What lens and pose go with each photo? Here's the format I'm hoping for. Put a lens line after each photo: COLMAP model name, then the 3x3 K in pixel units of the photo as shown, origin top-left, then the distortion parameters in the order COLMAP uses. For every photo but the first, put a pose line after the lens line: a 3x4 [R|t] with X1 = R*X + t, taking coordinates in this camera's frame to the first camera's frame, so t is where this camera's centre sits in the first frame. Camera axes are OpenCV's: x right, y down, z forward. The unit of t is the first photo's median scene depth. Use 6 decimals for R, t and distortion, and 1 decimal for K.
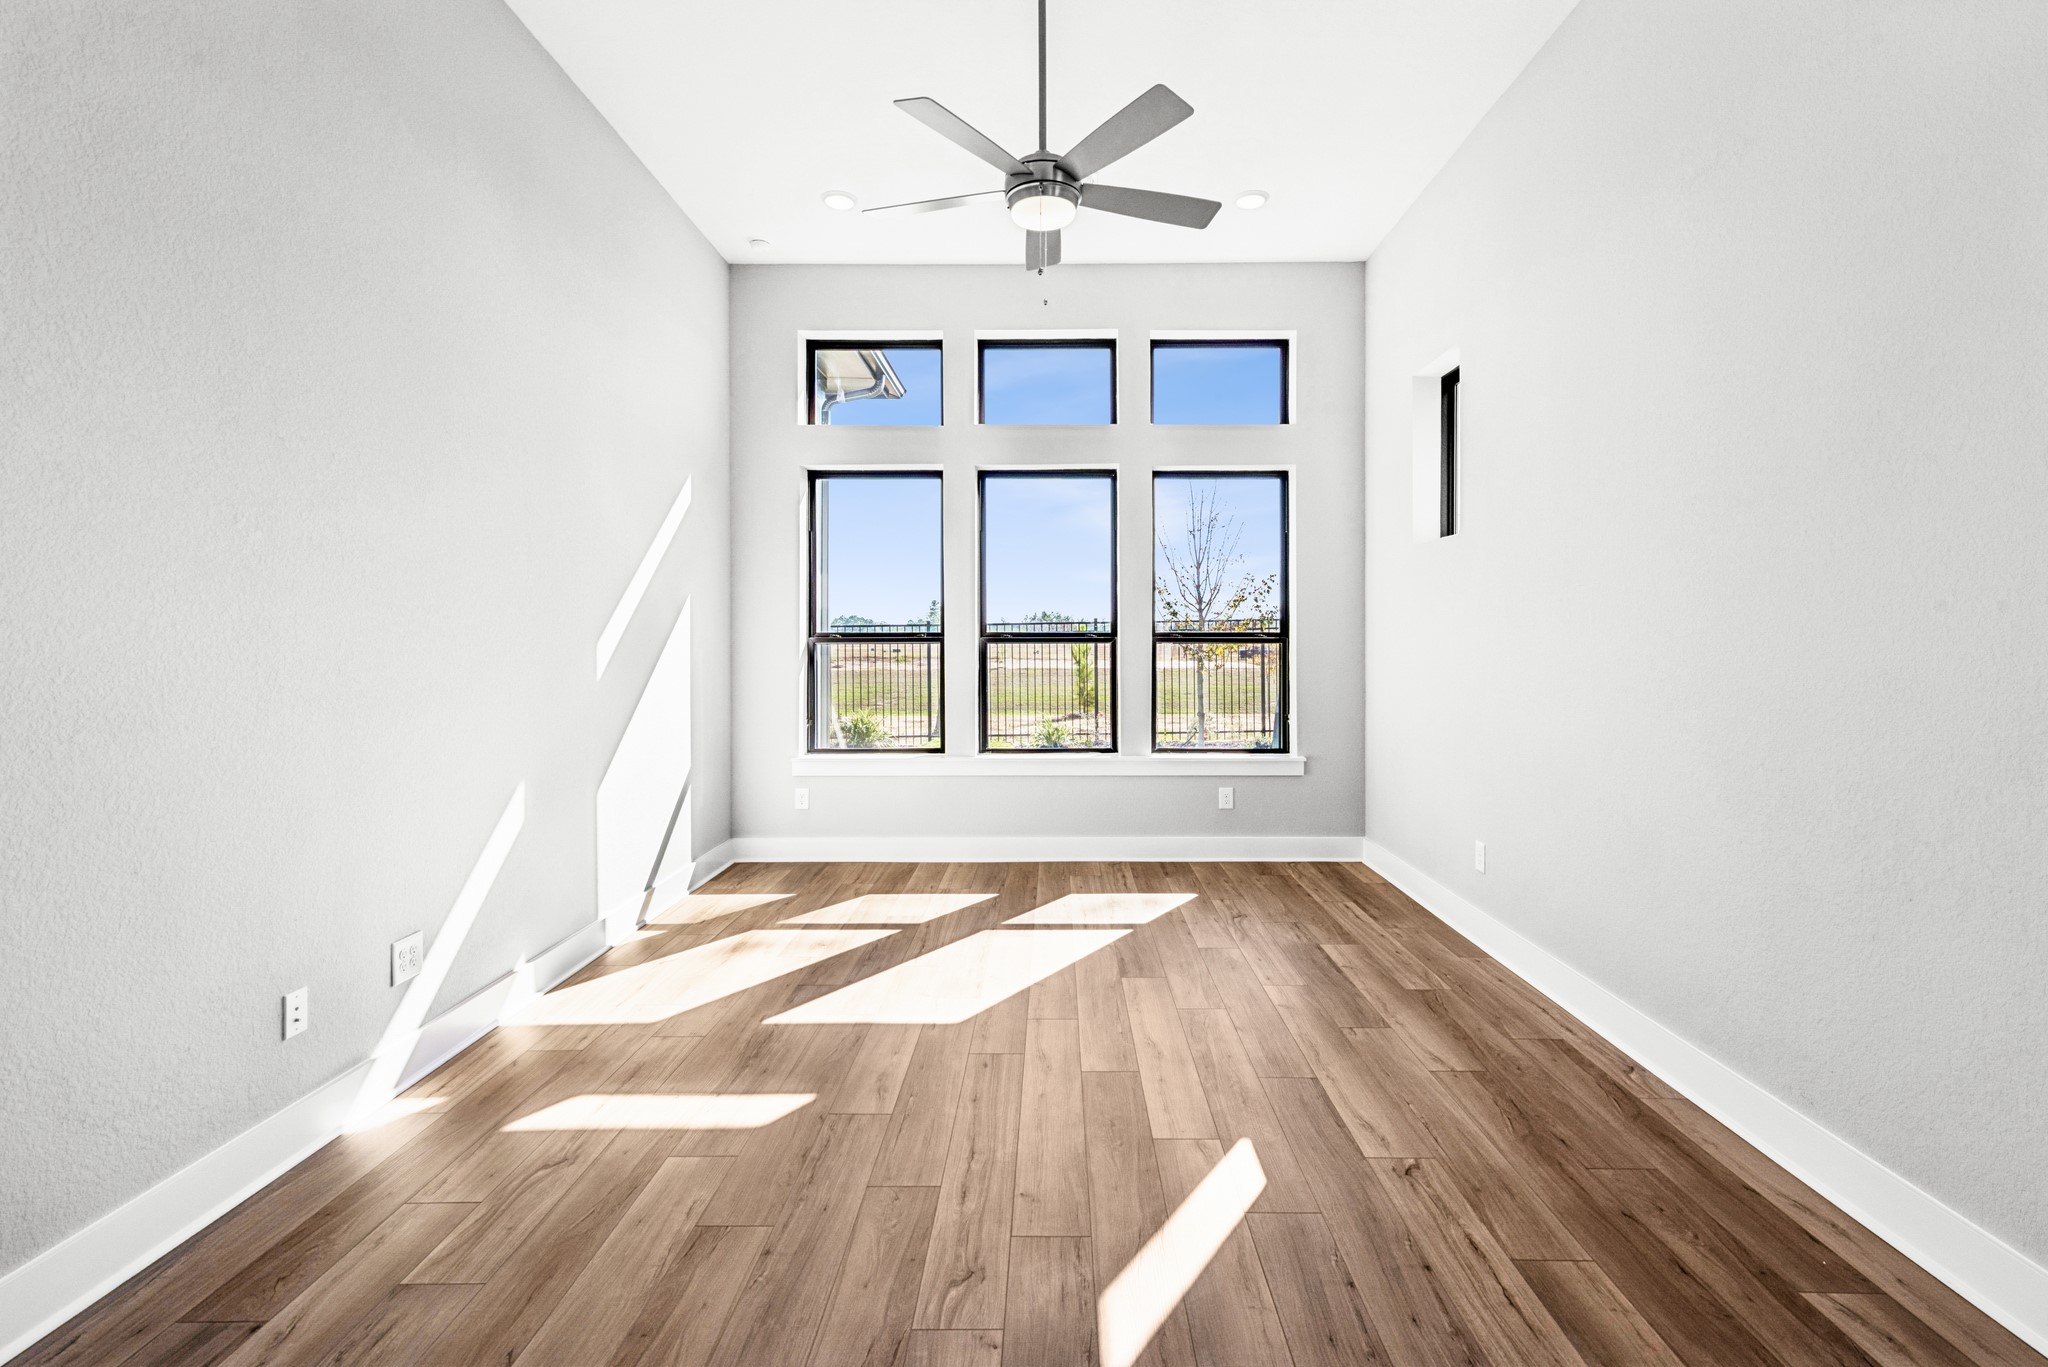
lens RADIAL K [[938.2, 0, 1028.8], [0, 938.2, 659.6], [0, 0, 1]] dist [0.014830, -0.000471]
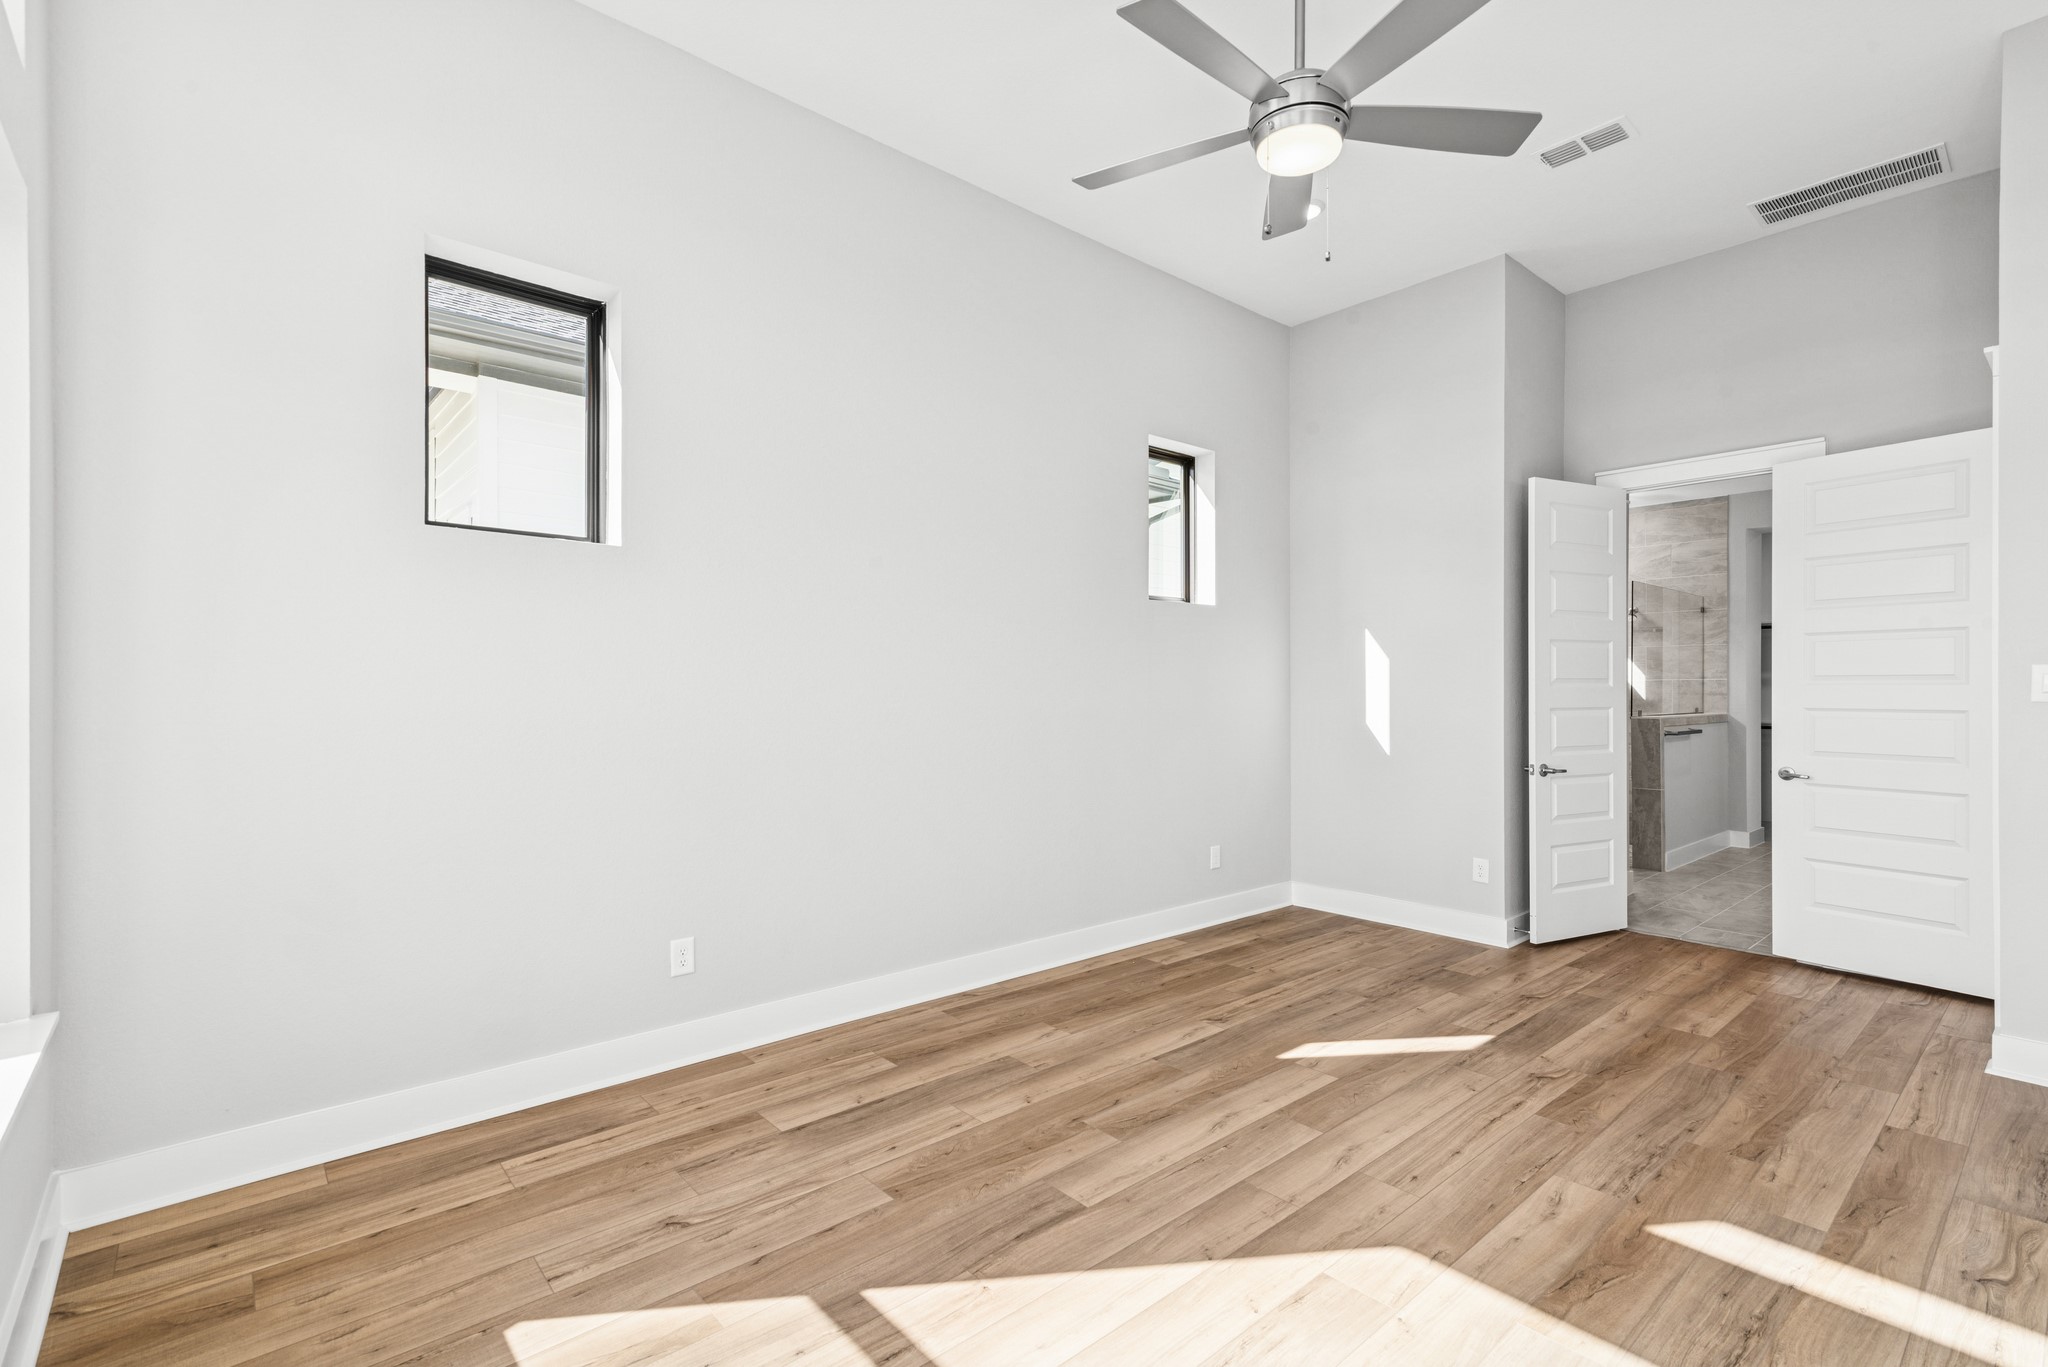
lens RADIAL K [[926.1, 0, 1026.3], [0, 926.1, 697.5], [0, 0, 1]] dist [0.016903, -0.001189]
pose [[-0.672930, -0.007559, 0.739667, -0.446403], [0.012947, 0.999674, 0.021996, -0.042541], [-0.739593, 0.024378, -0.672613, 1.855231]]
